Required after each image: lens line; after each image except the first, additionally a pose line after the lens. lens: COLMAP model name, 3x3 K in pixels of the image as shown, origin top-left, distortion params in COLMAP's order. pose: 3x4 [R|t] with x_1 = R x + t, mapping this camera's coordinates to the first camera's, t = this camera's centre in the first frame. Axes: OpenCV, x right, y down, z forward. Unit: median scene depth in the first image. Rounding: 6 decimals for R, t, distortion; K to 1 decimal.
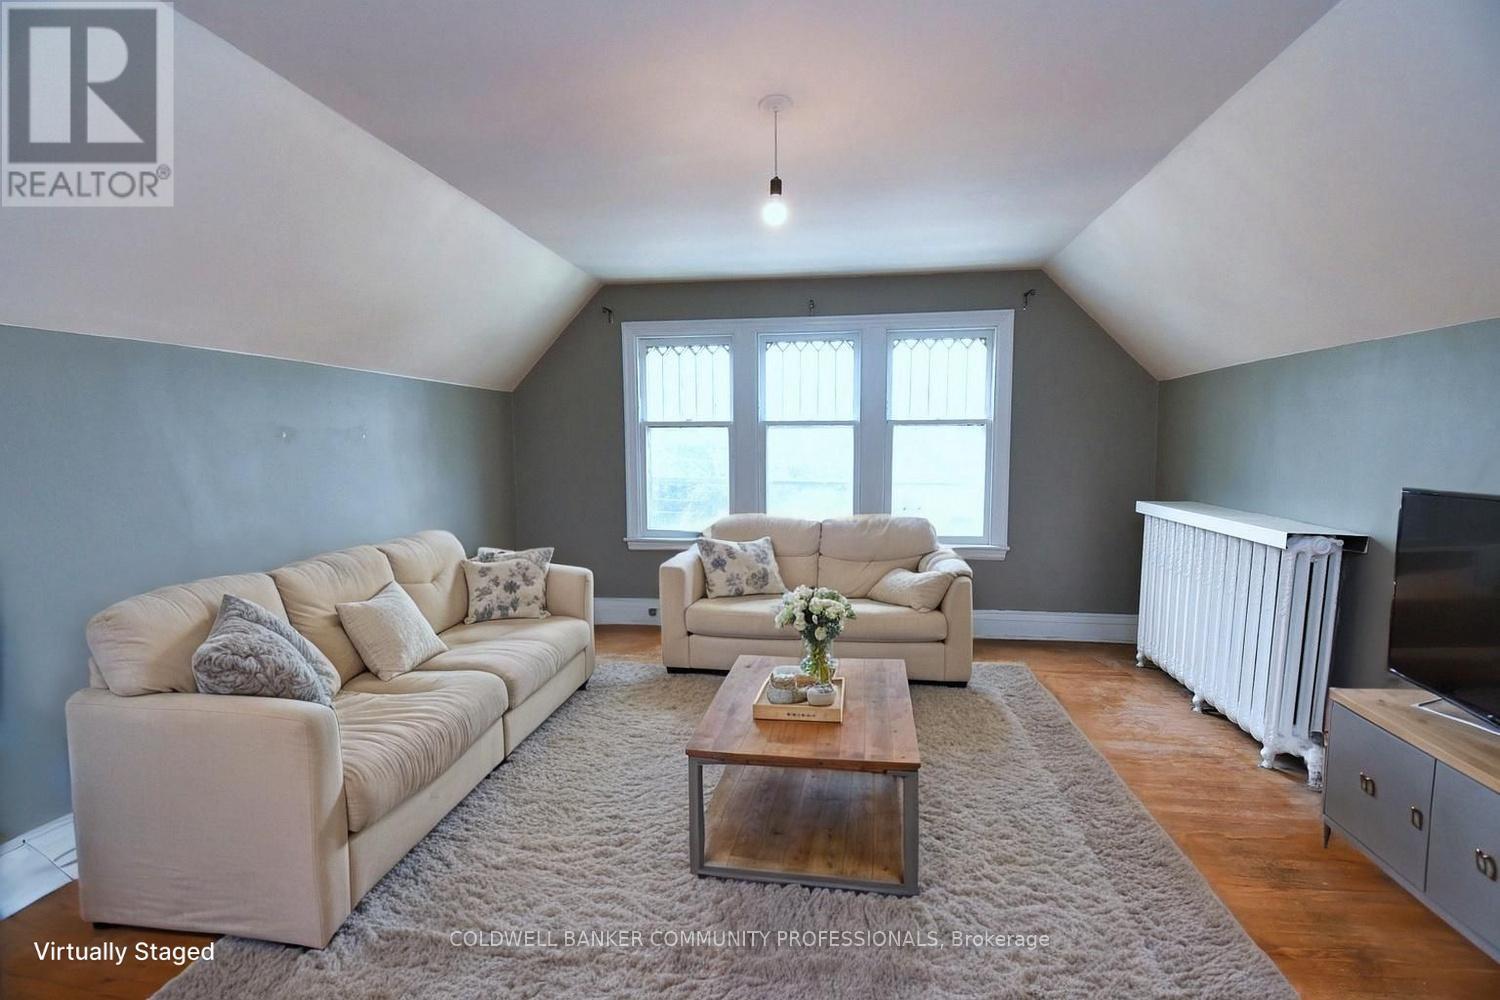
lens RADIAL K [[657.9, 0, 735.1], [0, 657.9, 506.9], [0, 0, 1]] dist [0.015224, -0.024592]
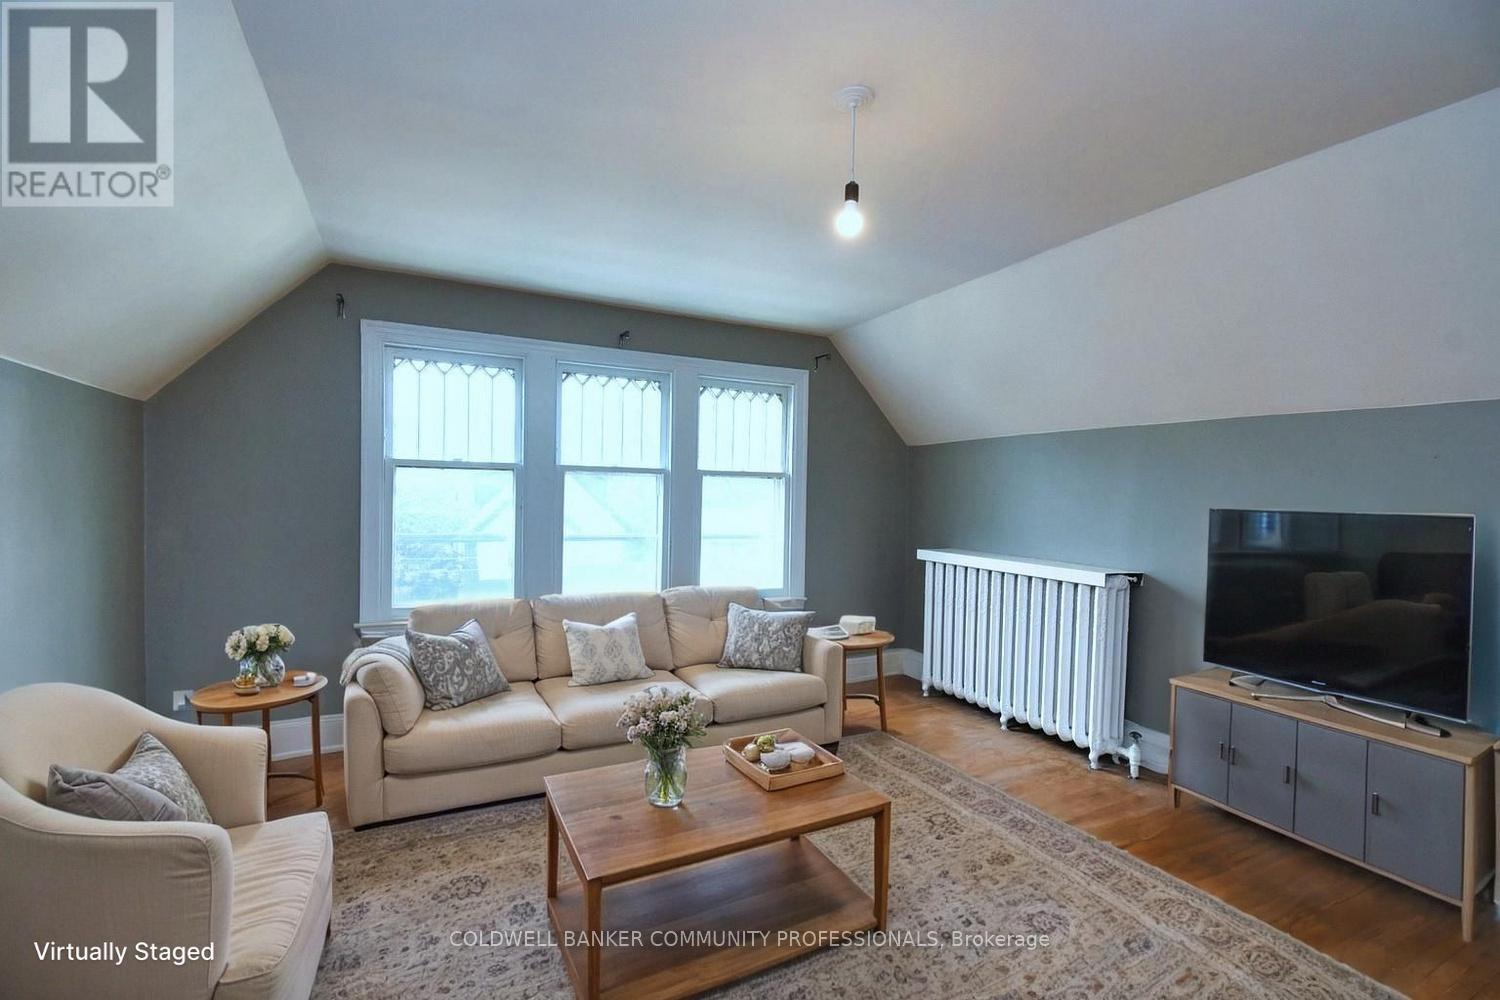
lens RADIAL K [[657.9, 0, 735.1], [0, 657.9, 506.9], [0, 0, 1]] dist [0.015224, -0.024592]
pose [[0.816148, 0.003864, 0.577831, -0.296018], [0.036389, 0.997649, -0.058068, -0.026620], [-0.576697, 0.068419, 0.814088, 0.241598]]
